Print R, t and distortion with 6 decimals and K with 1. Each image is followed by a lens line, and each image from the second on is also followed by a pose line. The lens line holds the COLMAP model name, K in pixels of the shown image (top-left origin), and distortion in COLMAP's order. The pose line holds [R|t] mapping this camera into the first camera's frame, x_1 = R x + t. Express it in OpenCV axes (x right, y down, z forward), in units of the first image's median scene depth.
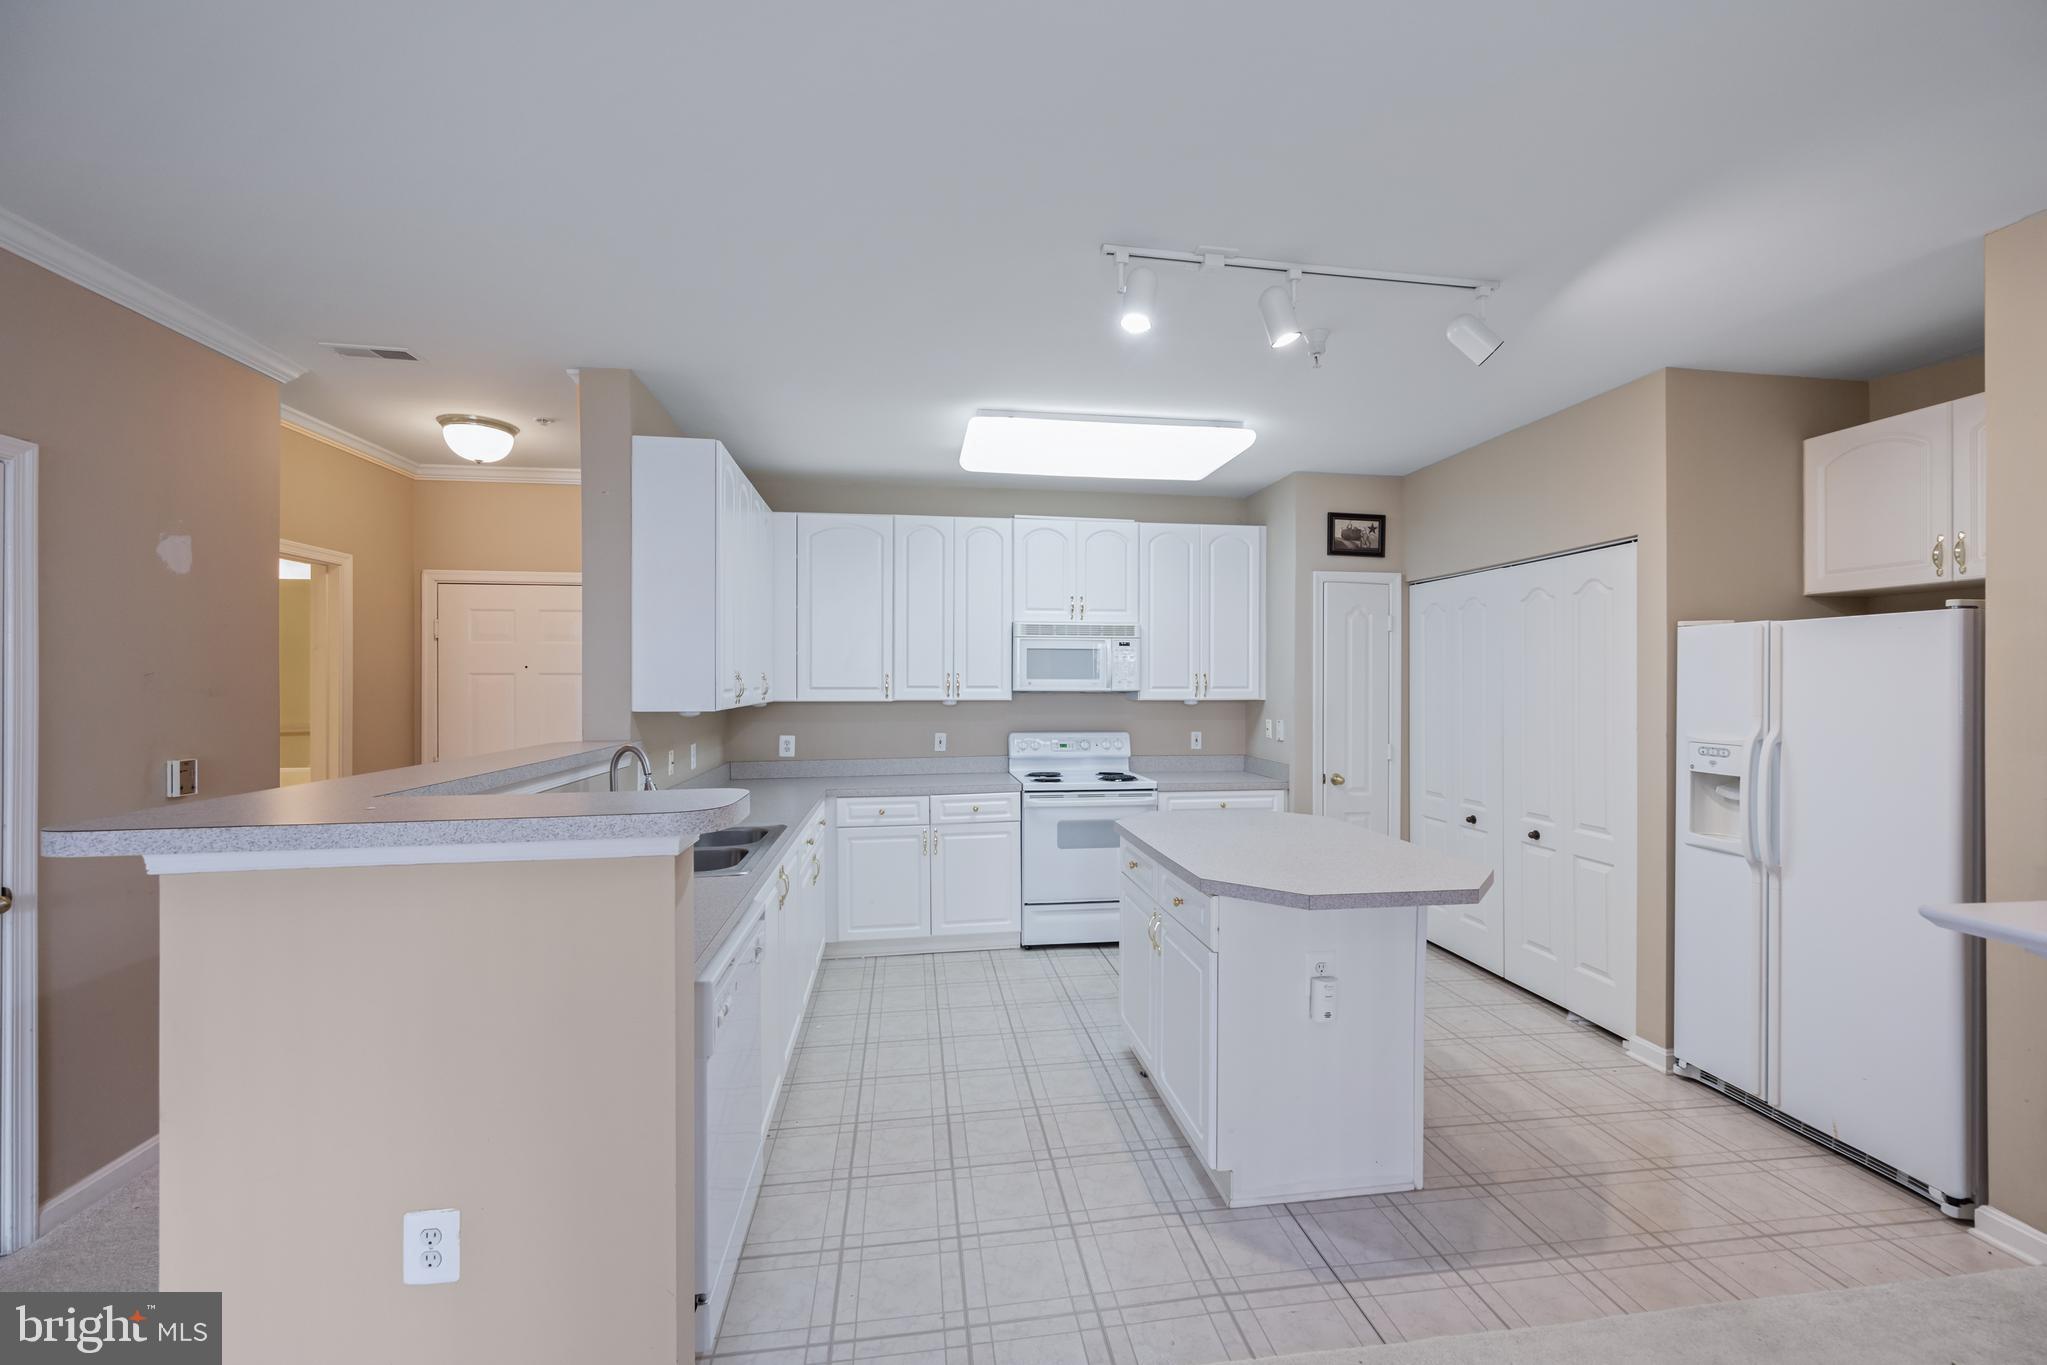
lens RADIAL K [[829.1, 0, 1018.1], [0, 829.1, 684.6], [0, 0, 1]] dist [-0.002018, 0.000689]
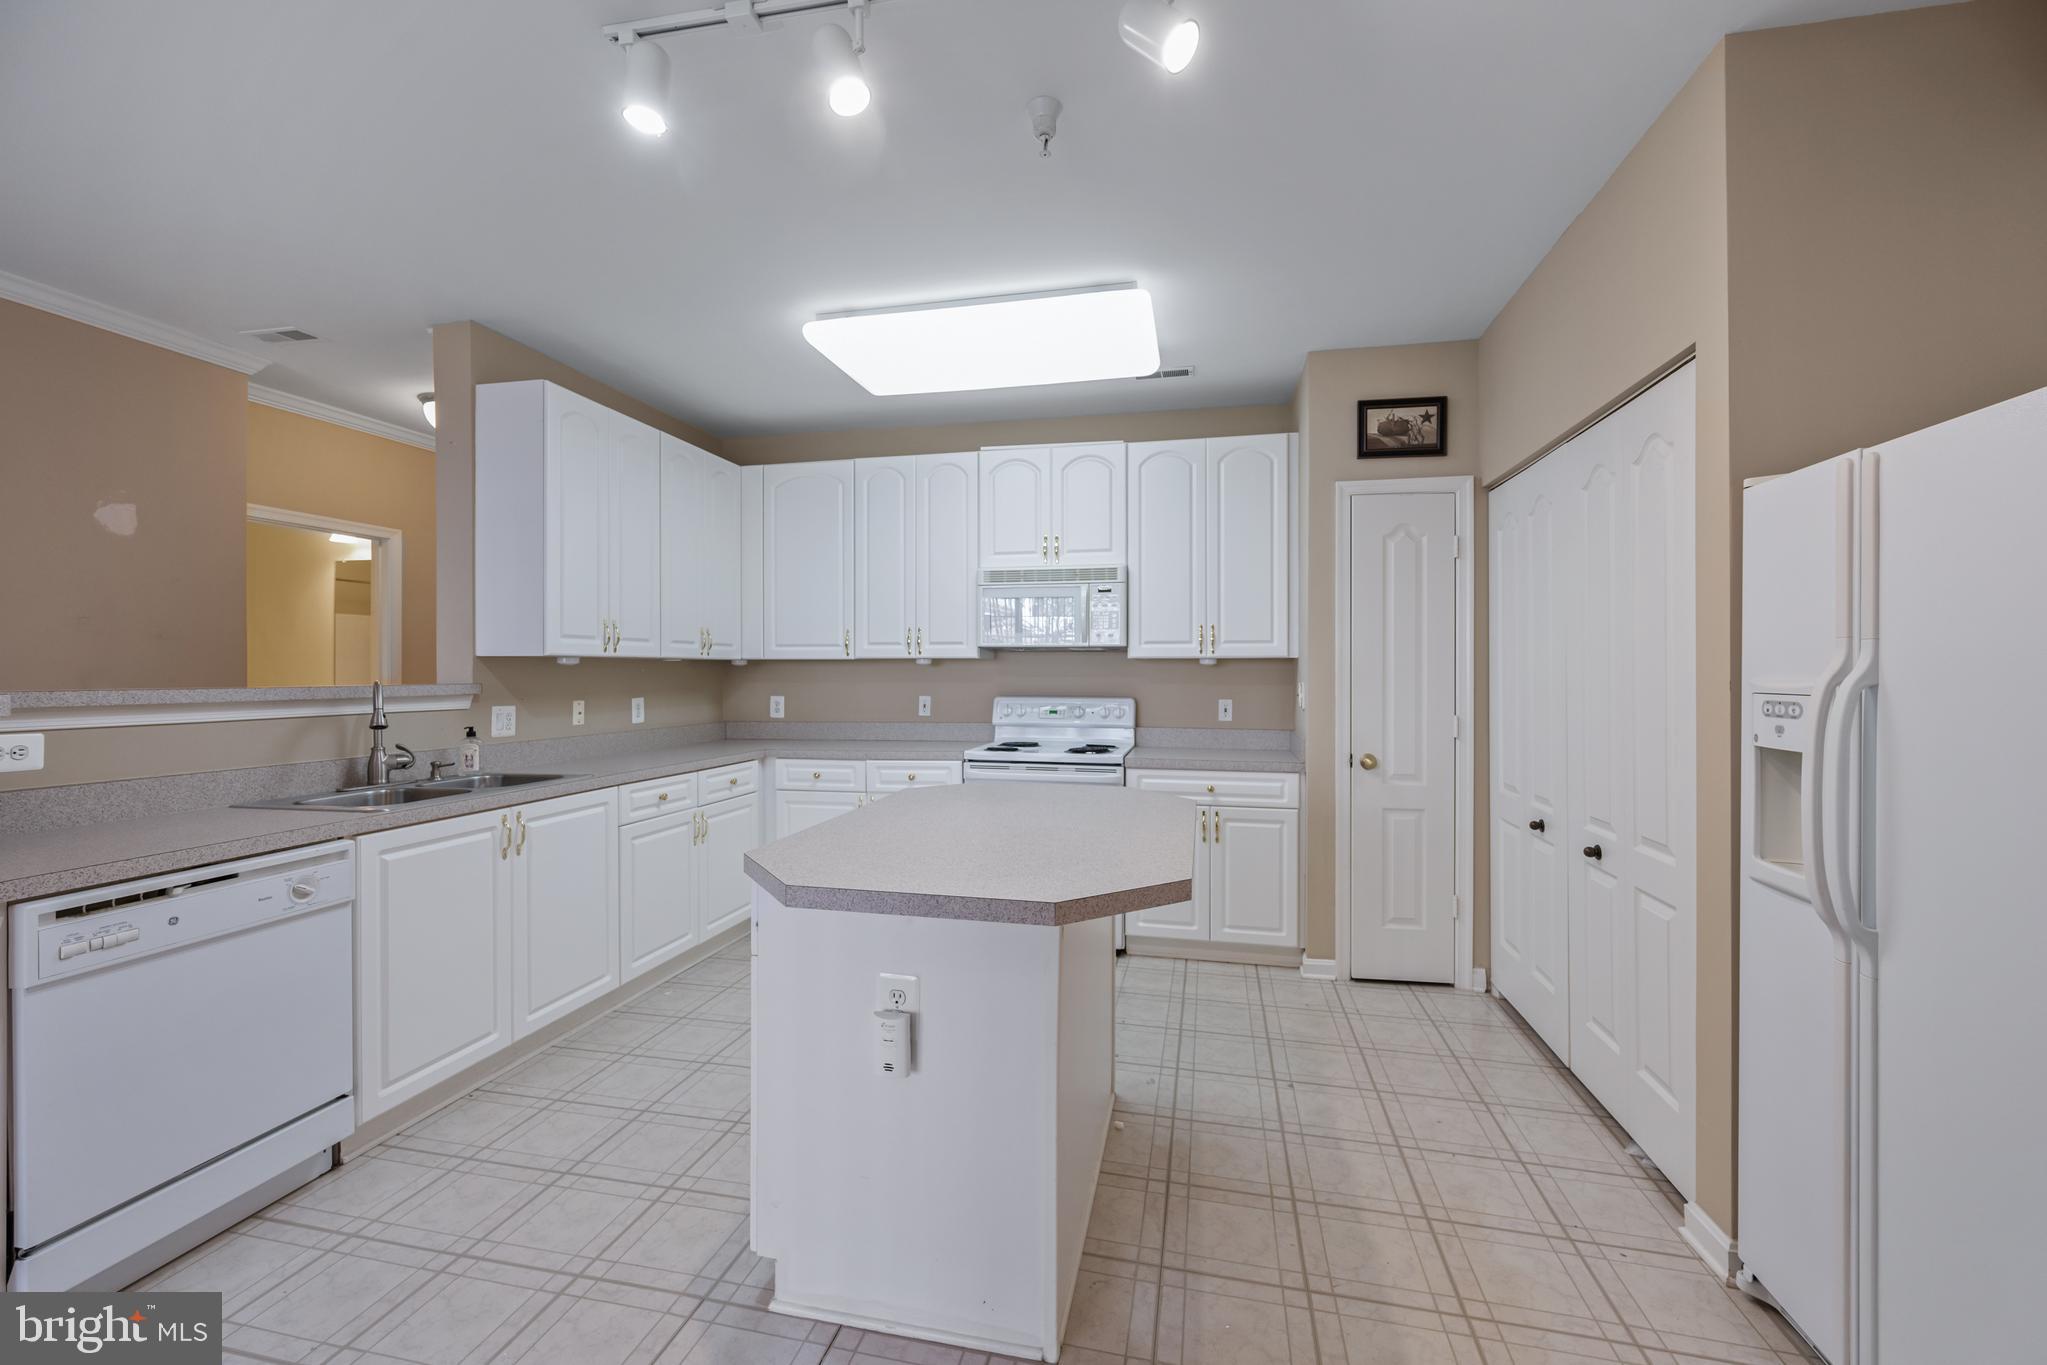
lens RADIAL K [[829.1, 0, 1014.7], [0, 829.1, 672.4], [0, 0, 1]] dist [-0.002018, 0.000689]
pose [[0.932972, 0.000691, -0.359948, 0.358503], [-0.001561, 0.999997, -0.002125, 0.037345], [0.359945, 0.002545, 0.932970, 0.199999]]
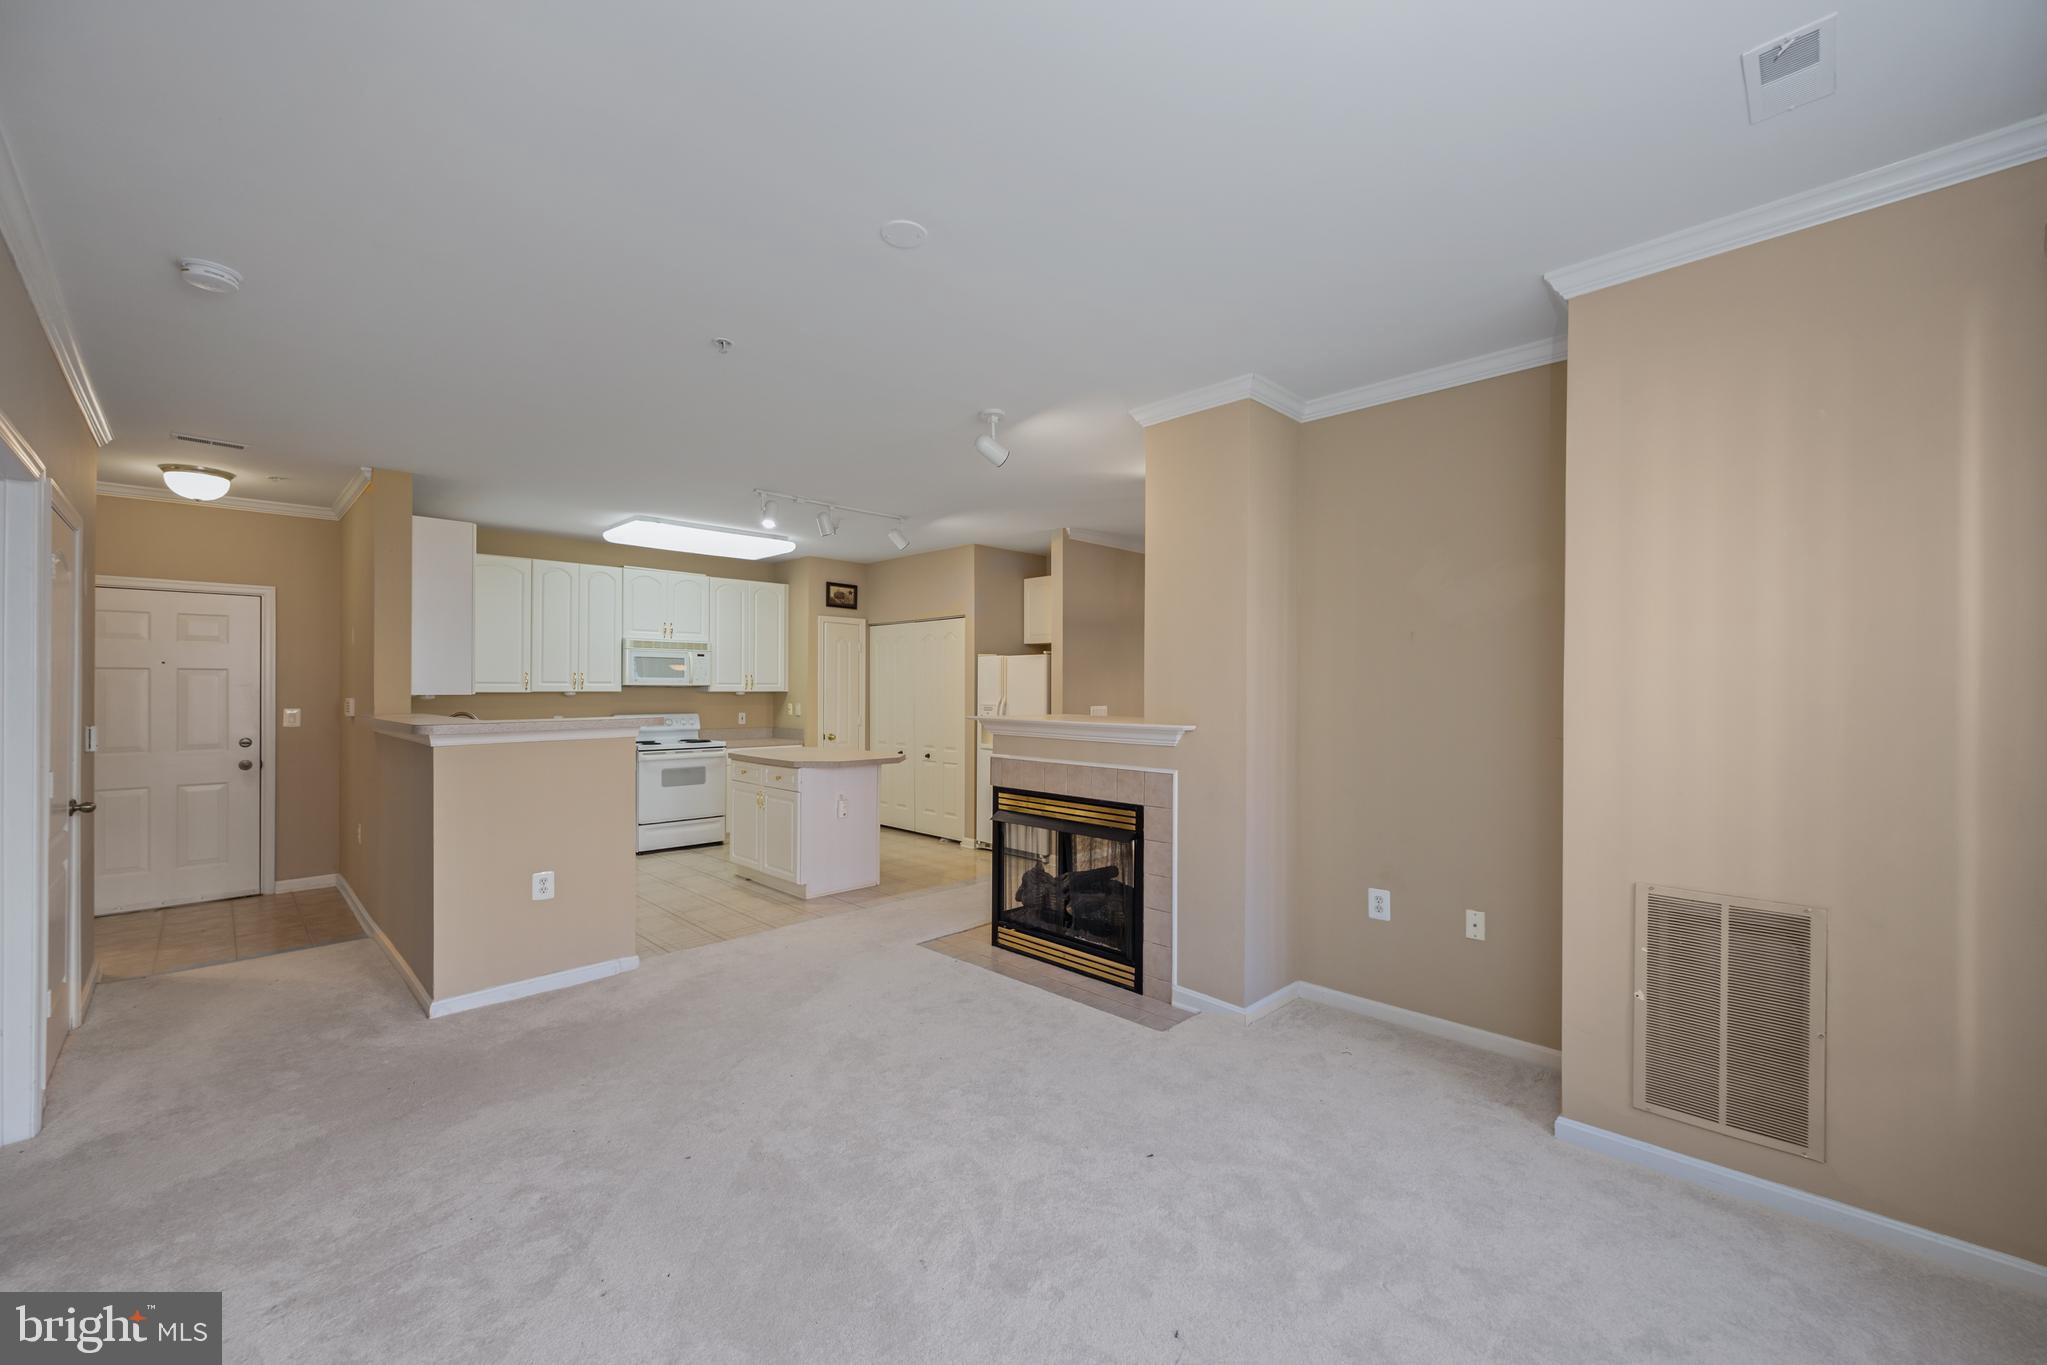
lens RADIAL K [[829.1, 0, 1032.8], [0, 829.1, 690.3], [0, 0, 1]] dist [-0.002018, 0.000689]
pose [[0.797263, -0.000317, 0.603633, -0.325269], [-0.000796, 0.999998, 0.001576, 0.014392], [-0.603632, -0.001737, 0.797261, -0.634044]]
